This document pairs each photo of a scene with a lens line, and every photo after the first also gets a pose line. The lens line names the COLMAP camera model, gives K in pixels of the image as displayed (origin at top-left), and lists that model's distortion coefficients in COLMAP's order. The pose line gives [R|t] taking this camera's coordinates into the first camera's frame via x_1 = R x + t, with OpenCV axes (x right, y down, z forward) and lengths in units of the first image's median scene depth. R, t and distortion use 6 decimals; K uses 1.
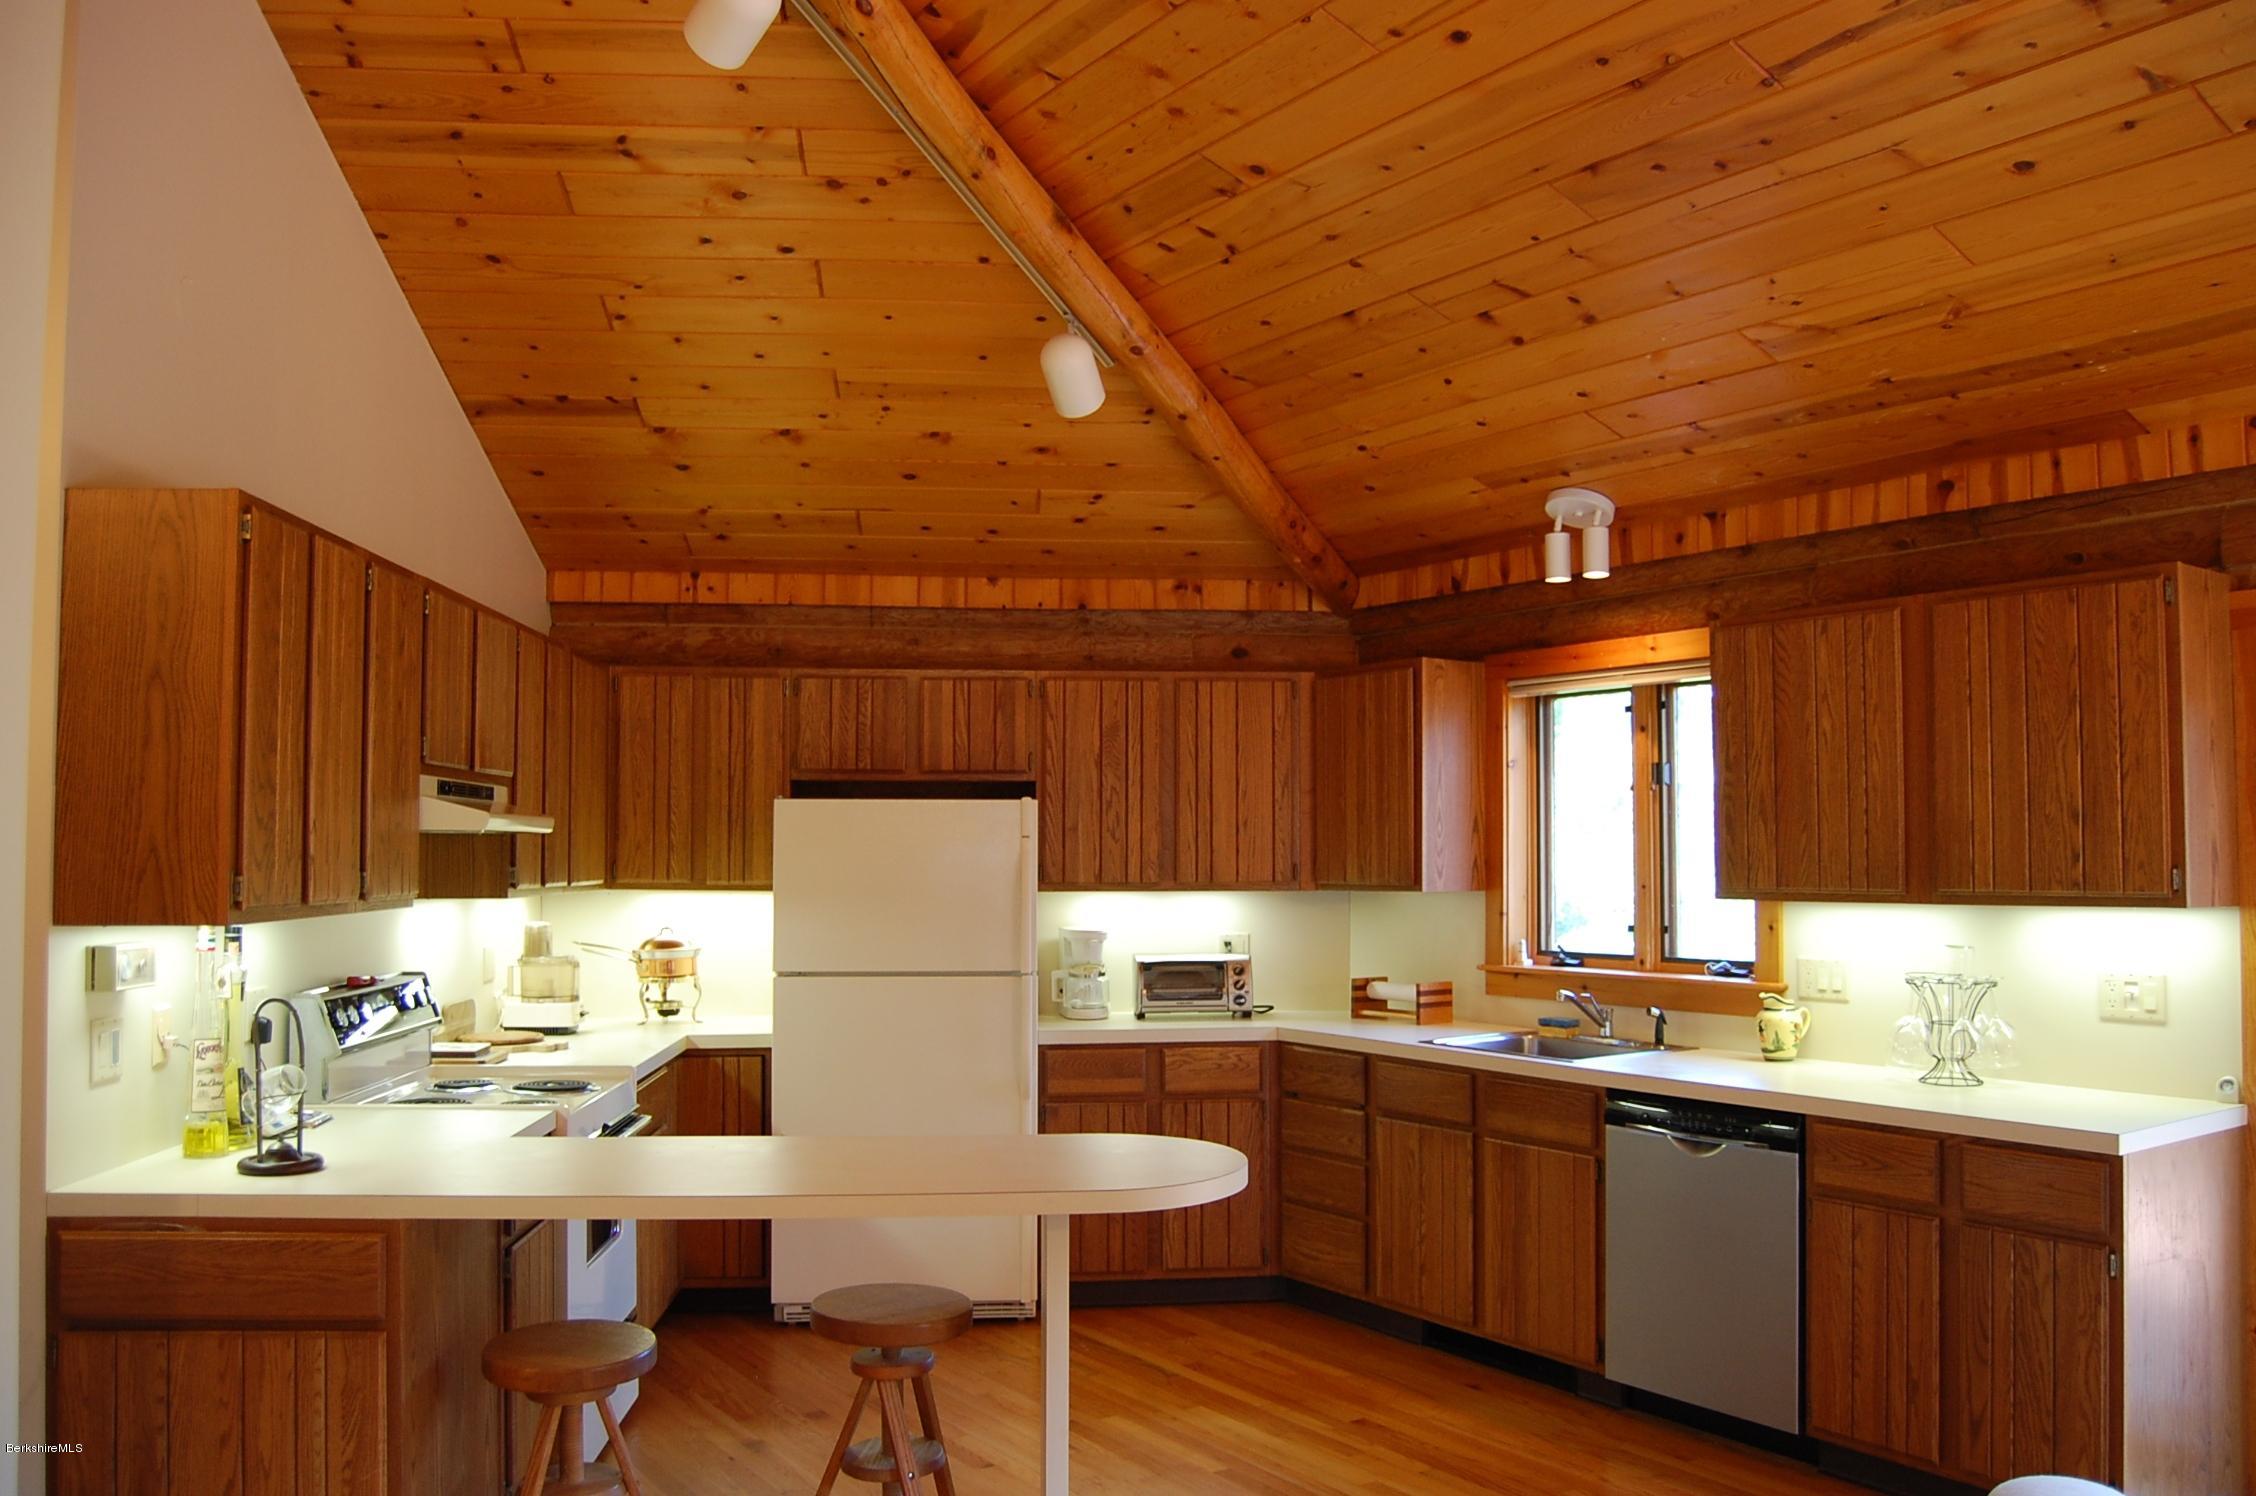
lens RADIAL K [[1761.2, 0, 1139.5], [0, 1761.2, 769.1], [0, 0, 1]] dist [-0.099590, 0.039355]
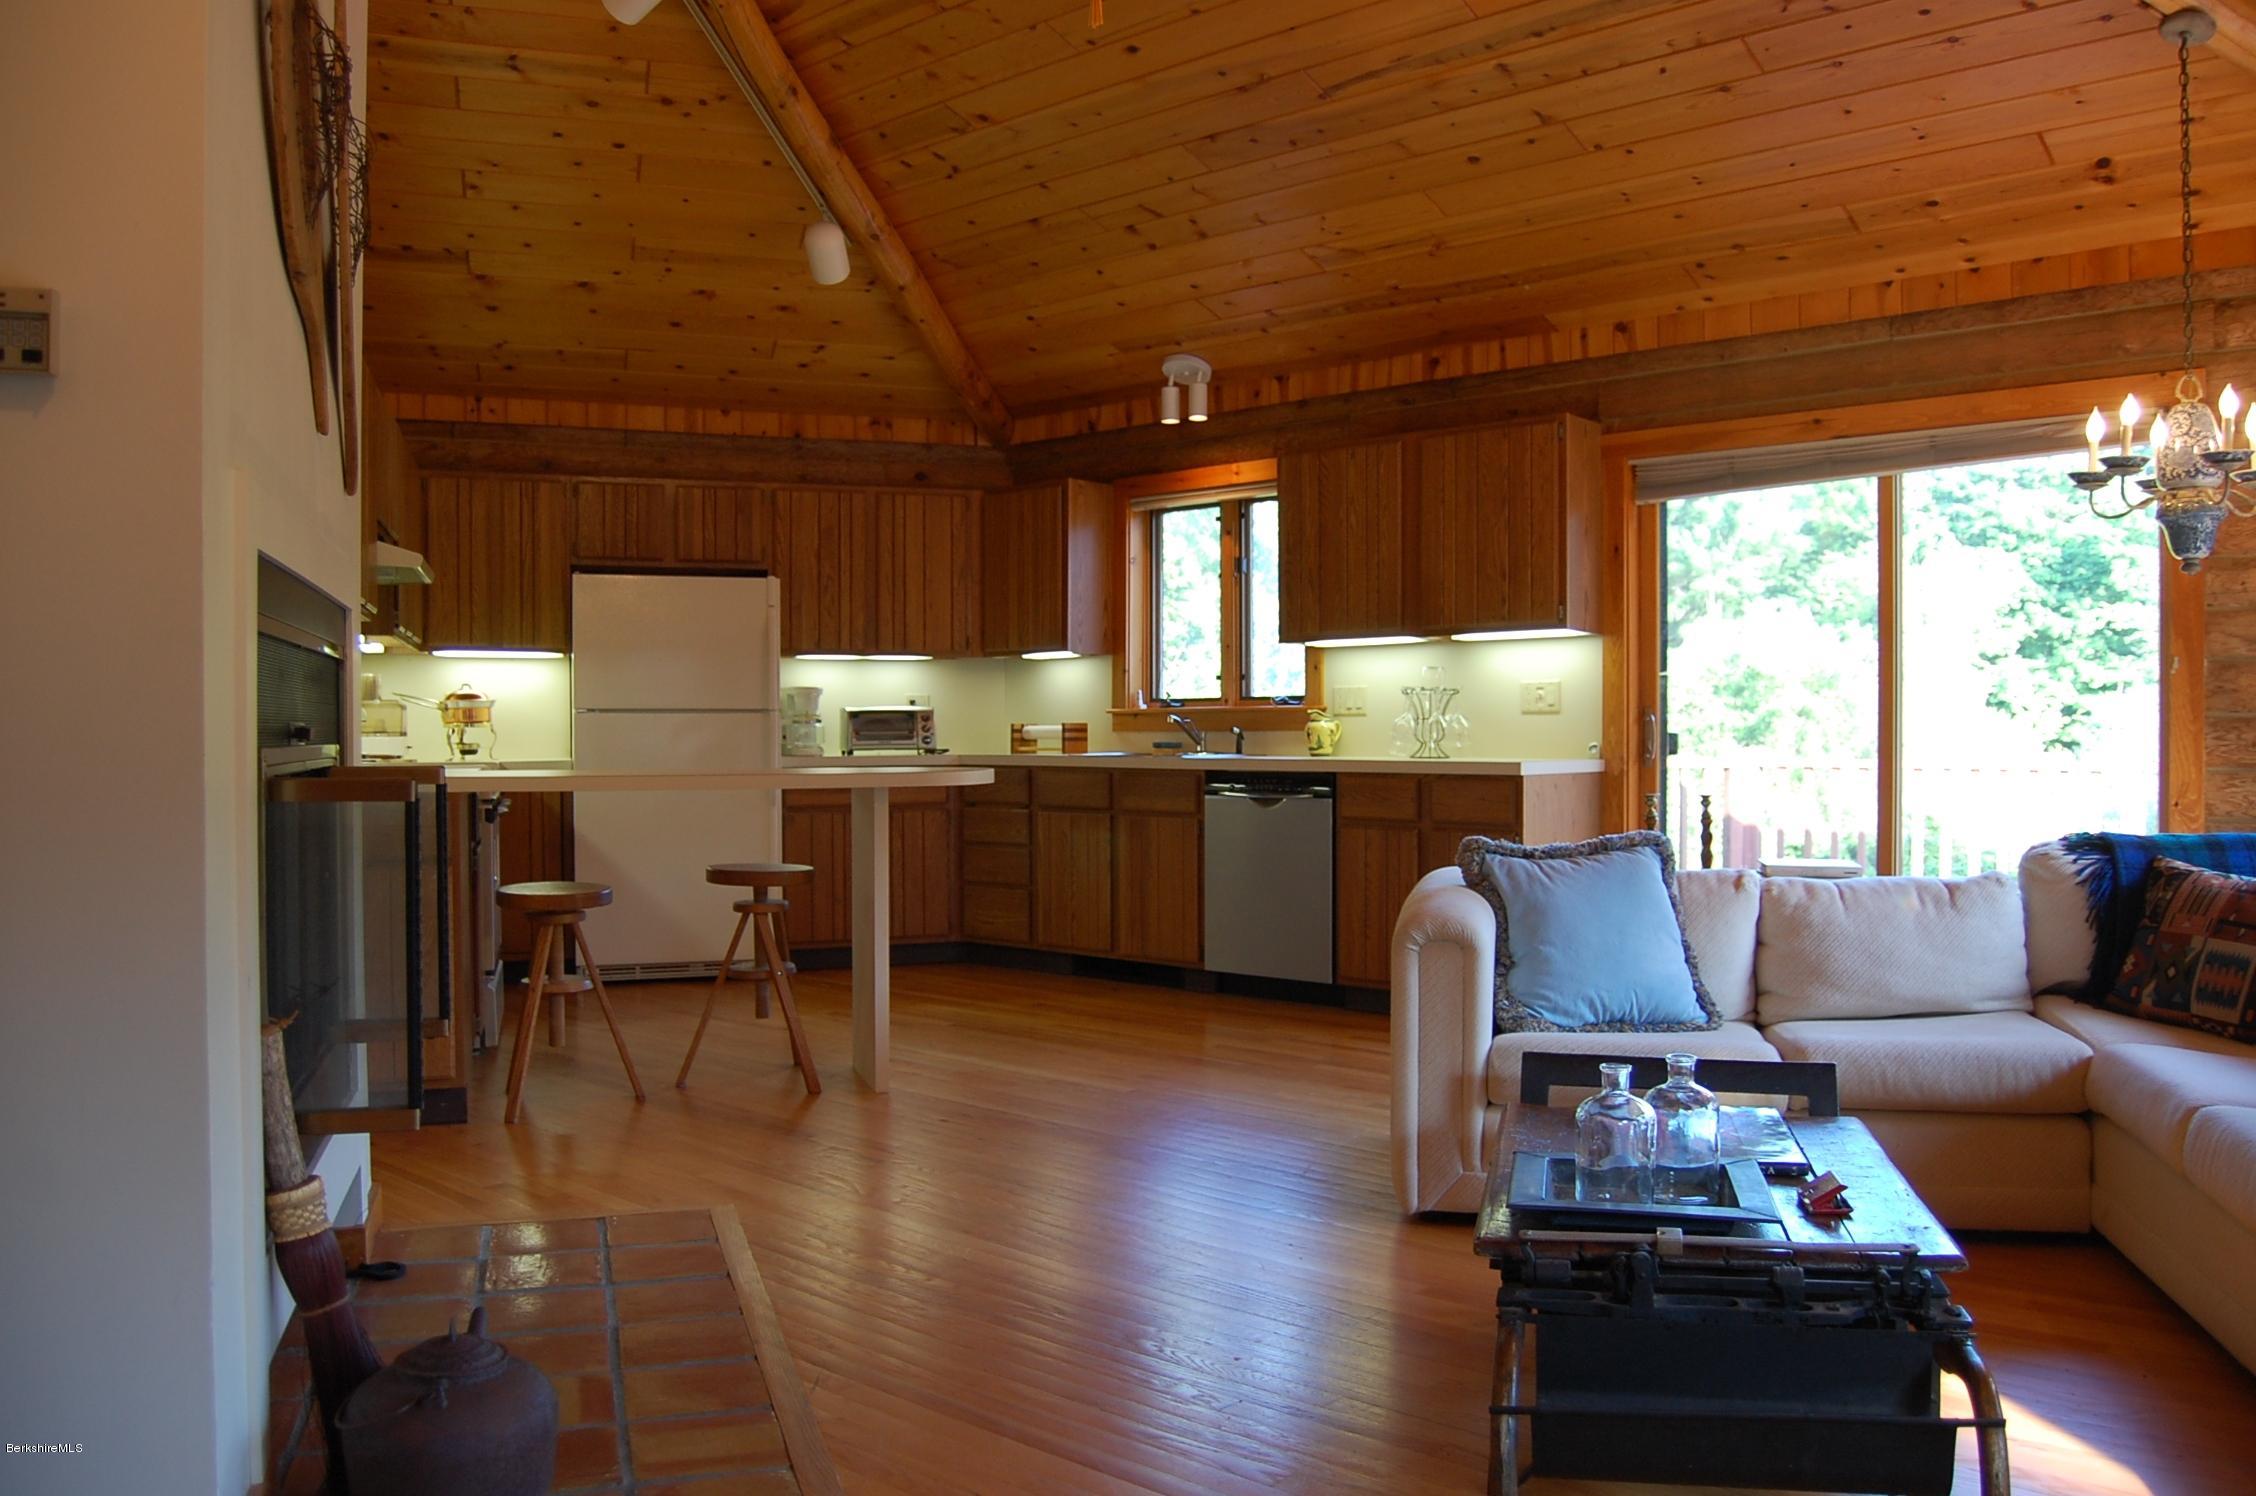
lens RADIAL K [[1761.2, 0, 1139.5], [0, 1761.2, 769.1], [0, 0, 1]] dist [-0.099590, 0.039355]
pose [[0.970236, -0.006582, 0.242073, -0.135599], [-0.009406, 0.997852, 0.064831, 0.085060], [-0.241980, -0.065178, 0.968090, -0.392433]]
